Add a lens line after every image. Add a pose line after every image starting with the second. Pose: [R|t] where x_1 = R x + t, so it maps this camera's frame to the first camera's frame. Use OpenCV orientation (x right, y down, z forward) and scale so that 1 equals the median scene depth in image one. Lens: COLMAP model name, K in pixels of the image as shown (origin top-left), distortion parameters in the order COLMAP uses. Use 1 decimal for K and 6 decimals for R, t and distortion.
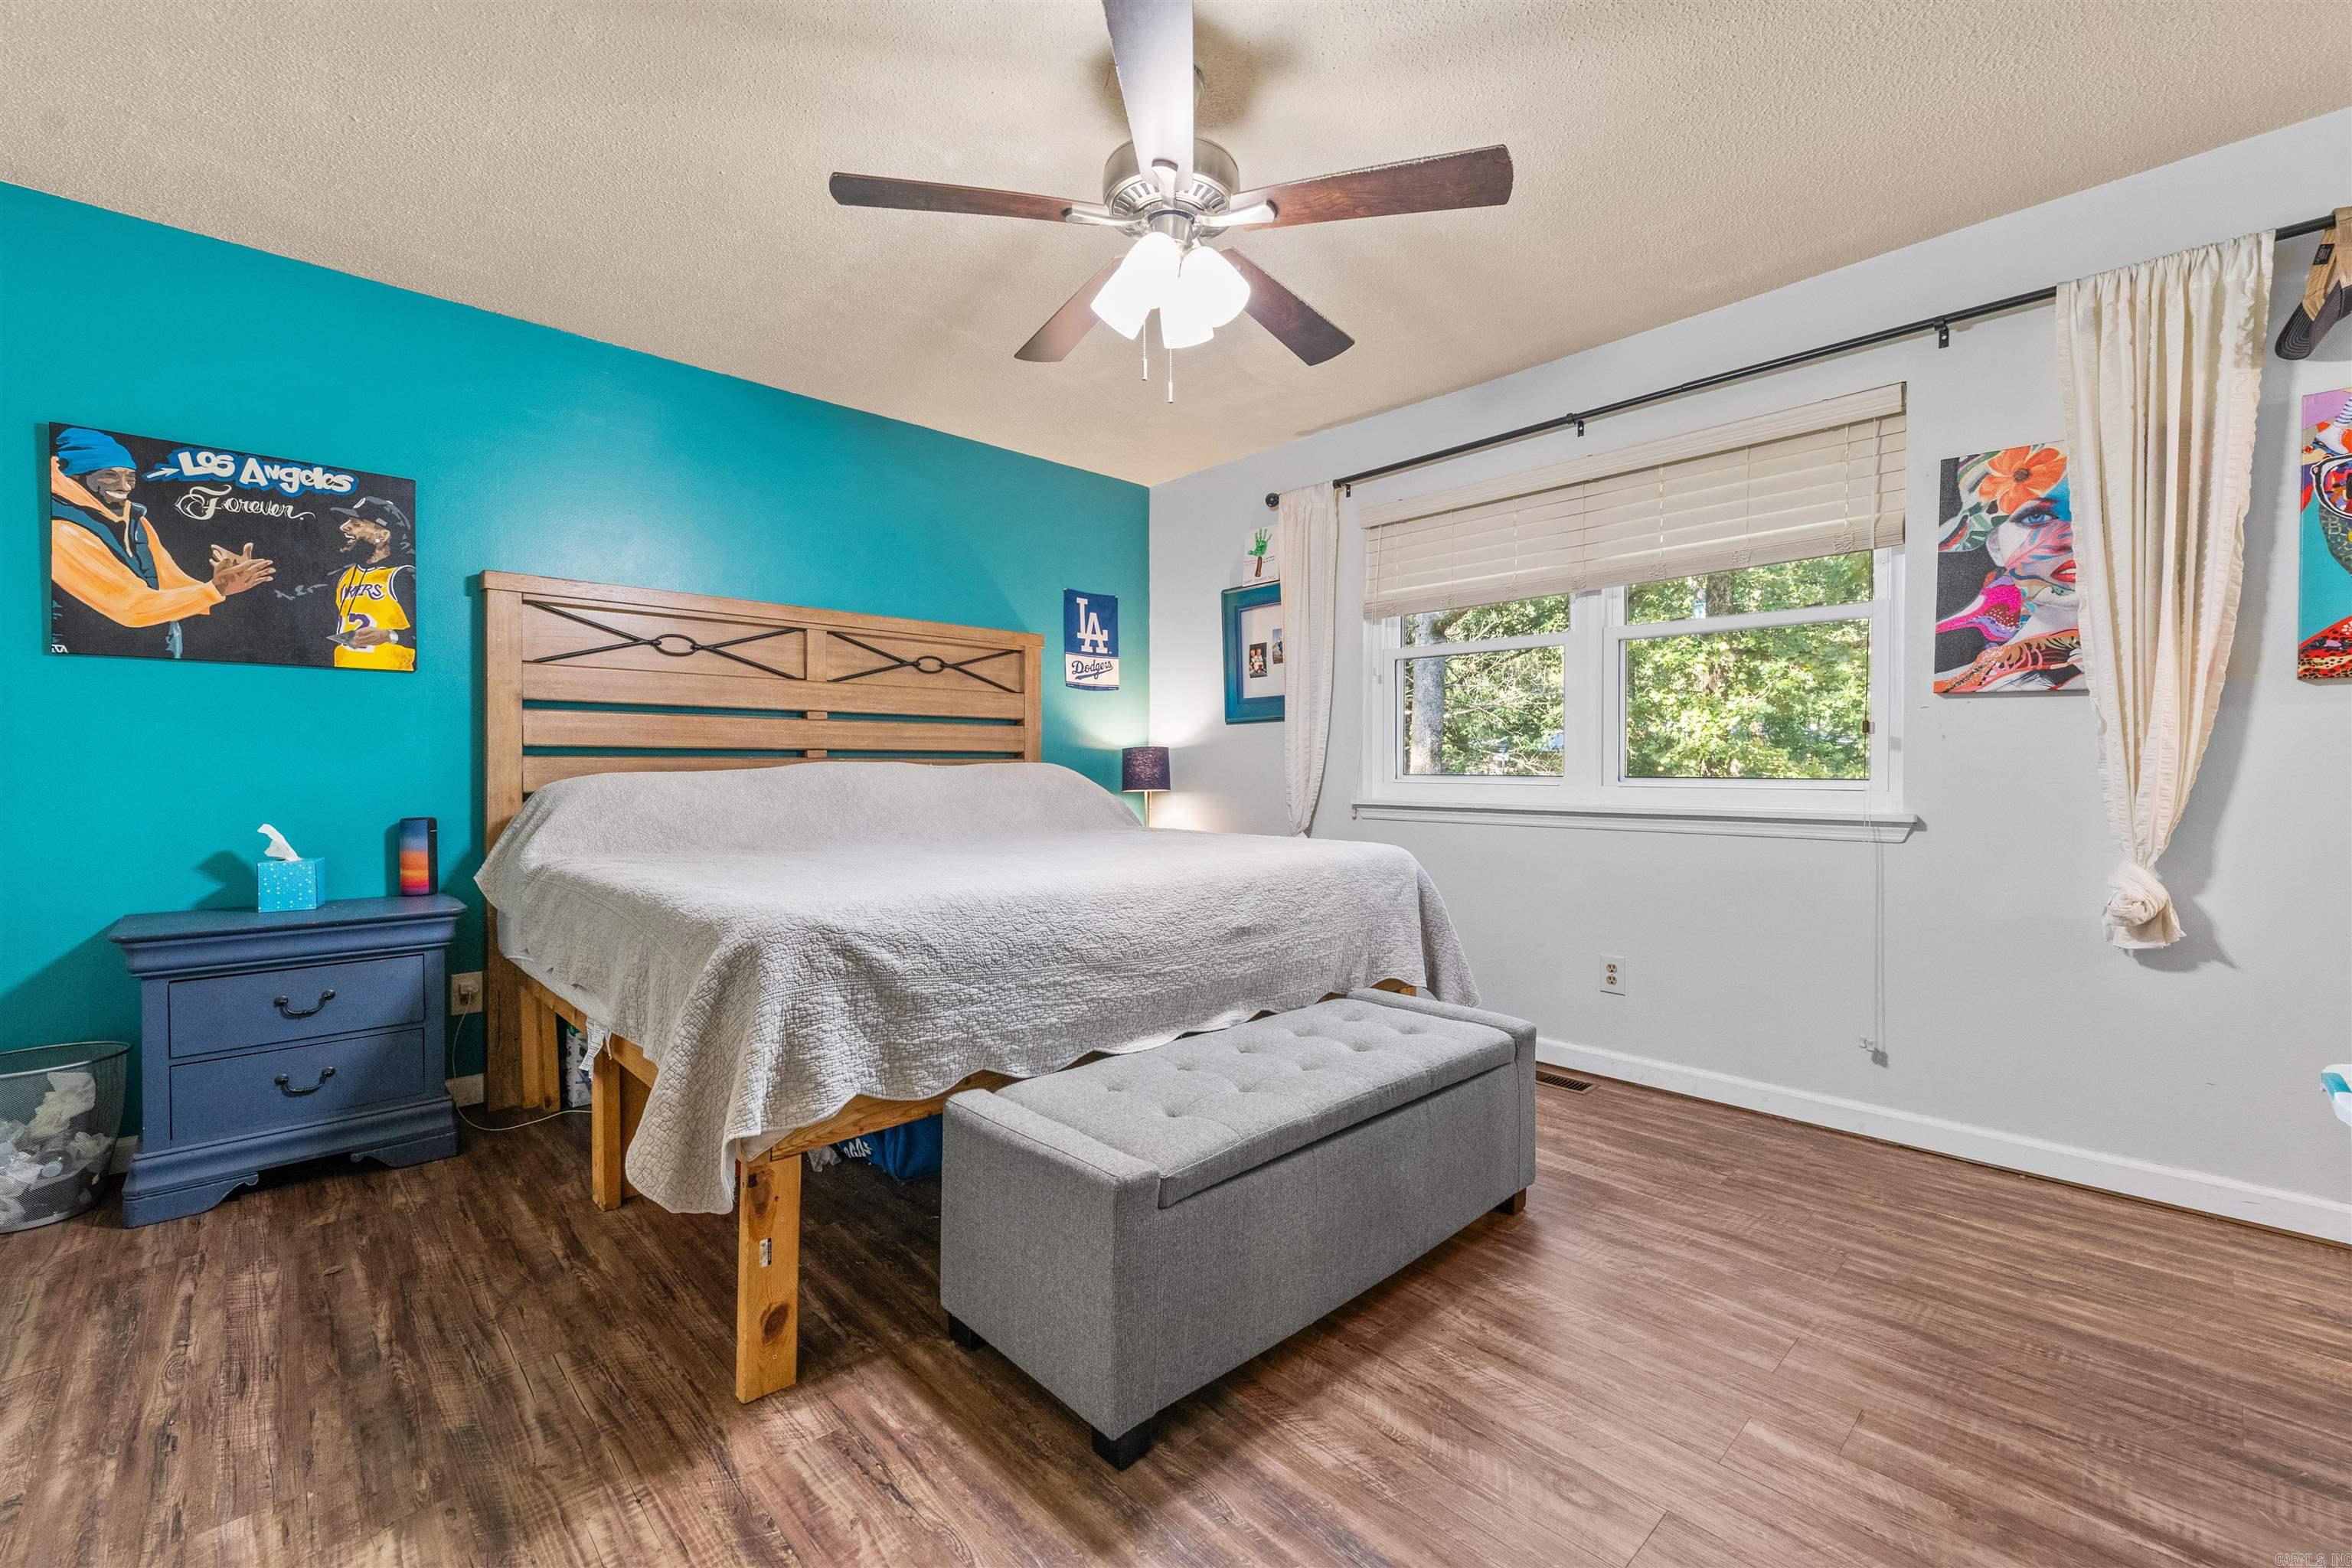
lens RADIAL K [[972.5, 0, 1169.3], [0, 972.5, 783.6], [0, 0, 1]] dist [0.002031, -0.000467]
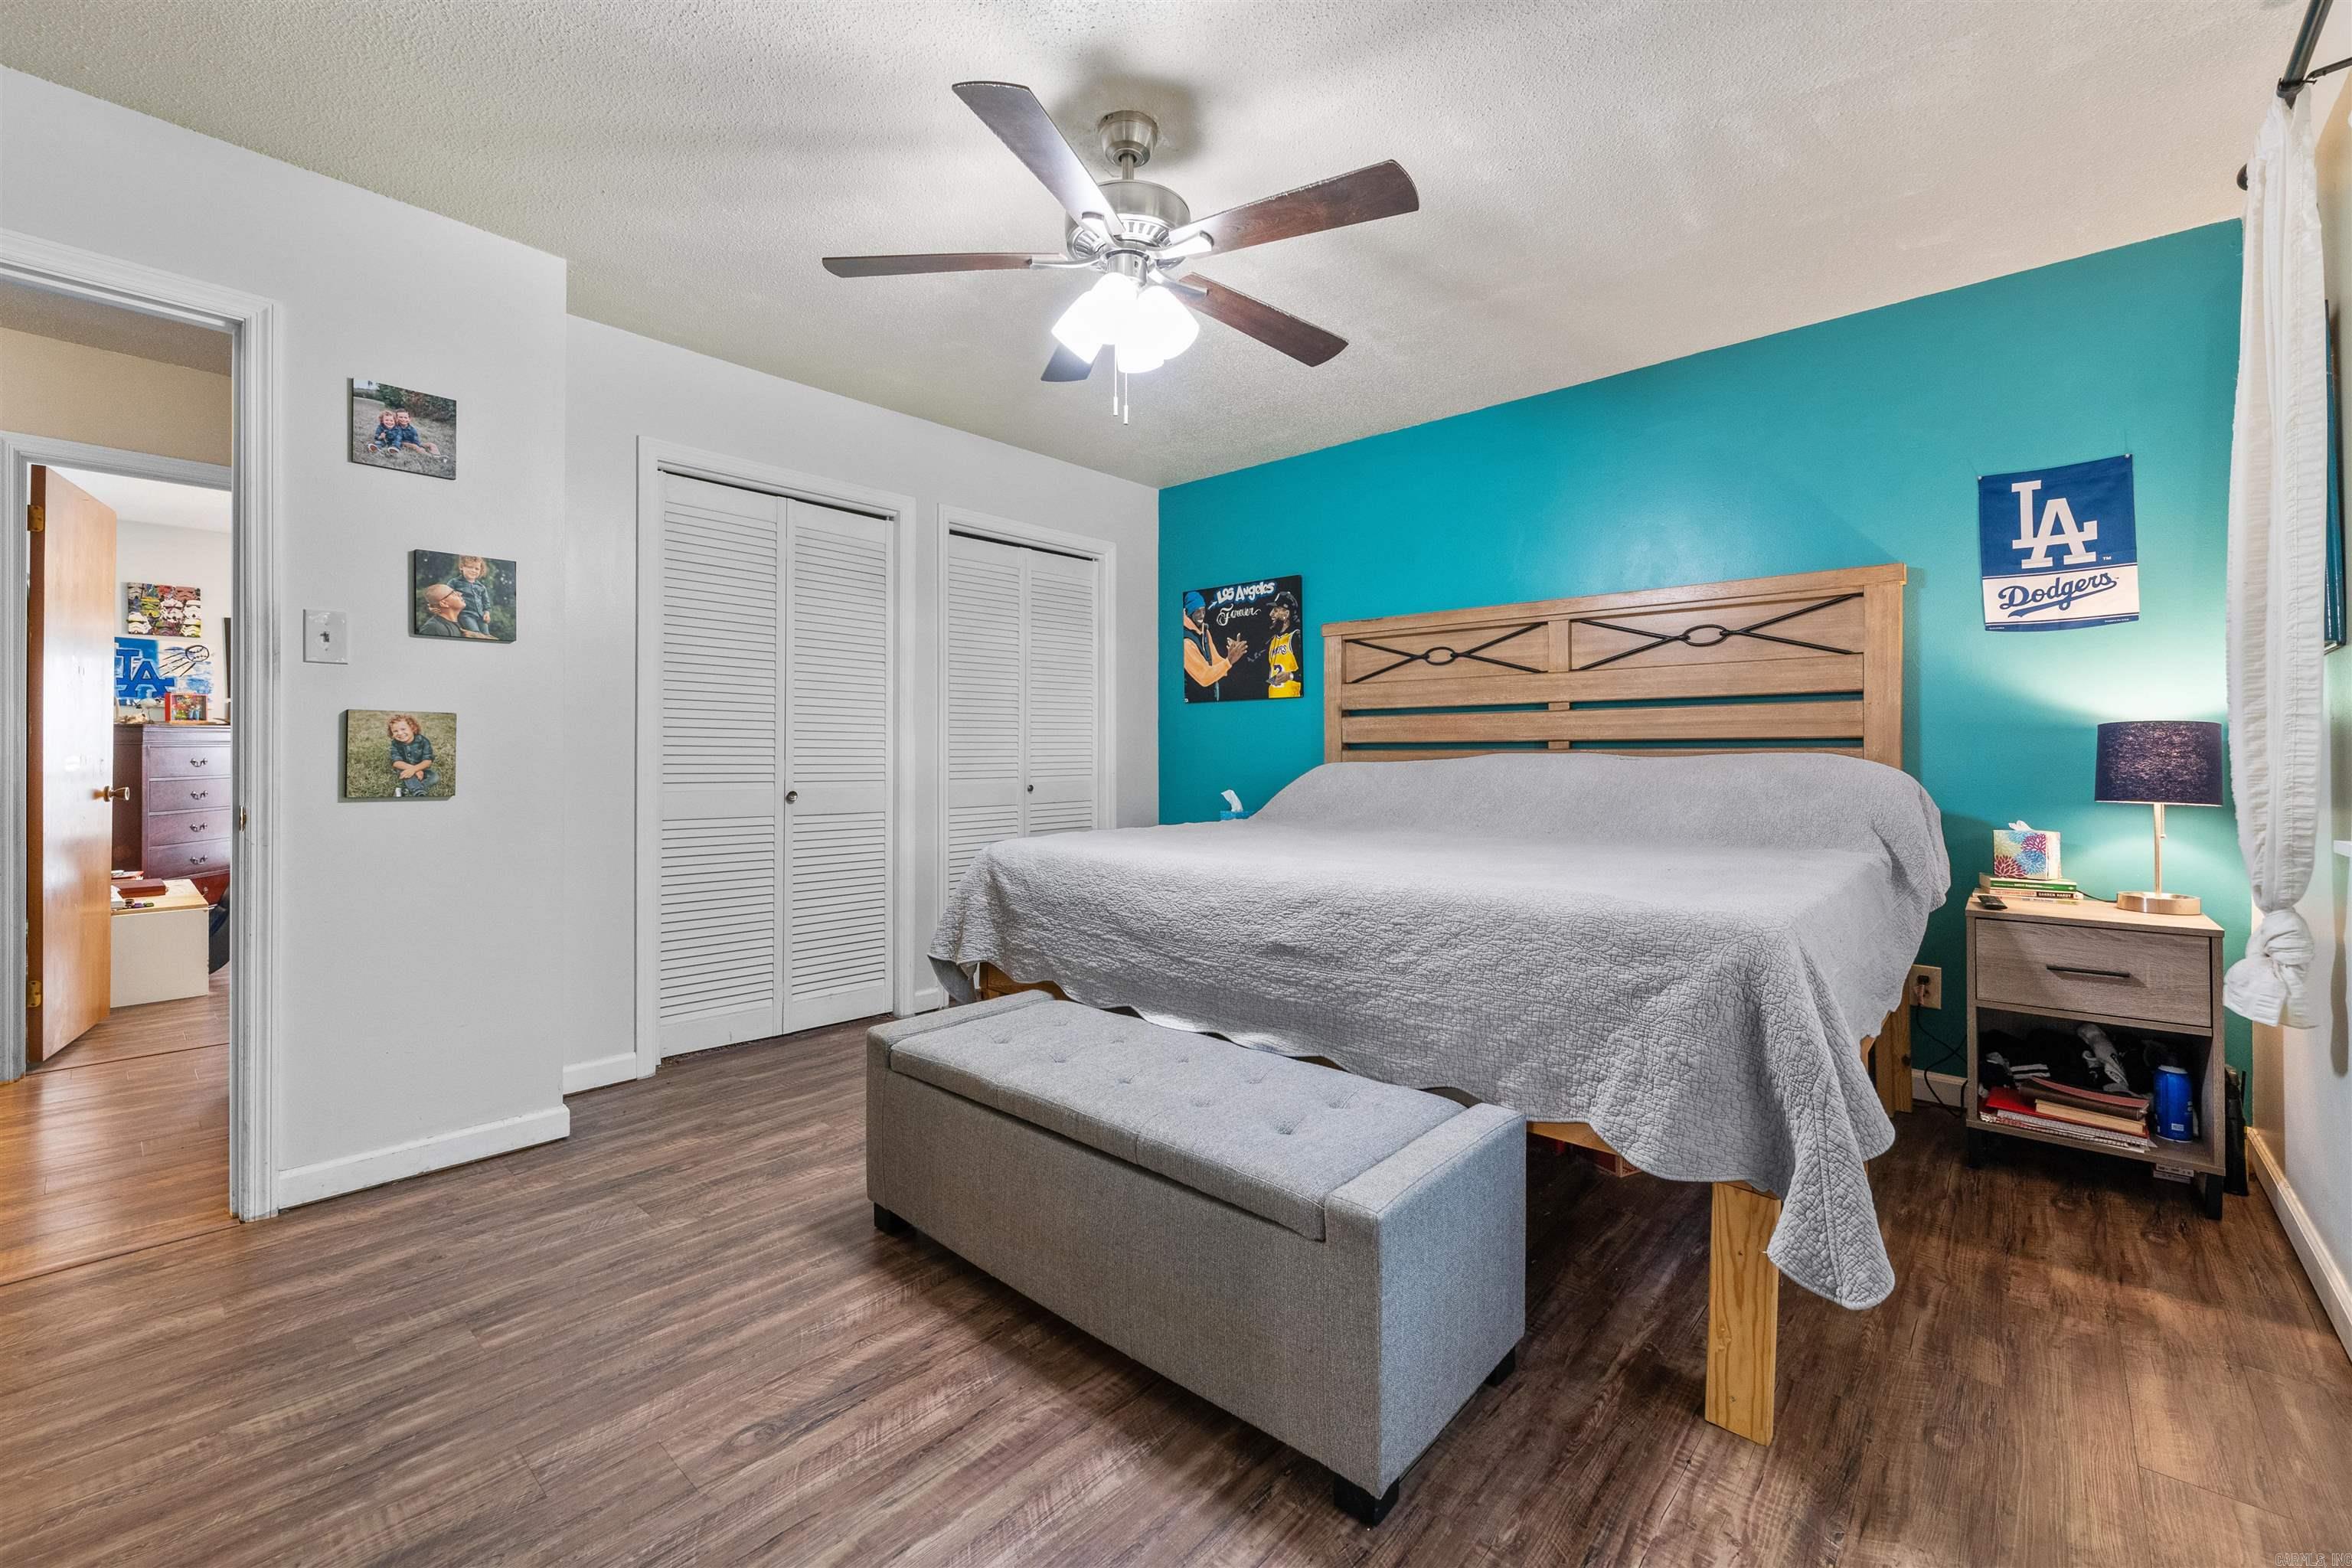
lens RADIAL K [[952.6, 0, 1170.7], [0, 952.6, 767.9], [0, 0, 1]] dist [0.002881, -0.002599]
pose [[0.088797, 0.011487, -0.995984, 0.762065], [-0.016674, 0.999811, 0.010044, -0.013747], [0.995910, 0.015715, 0.088971, 0.689278]]
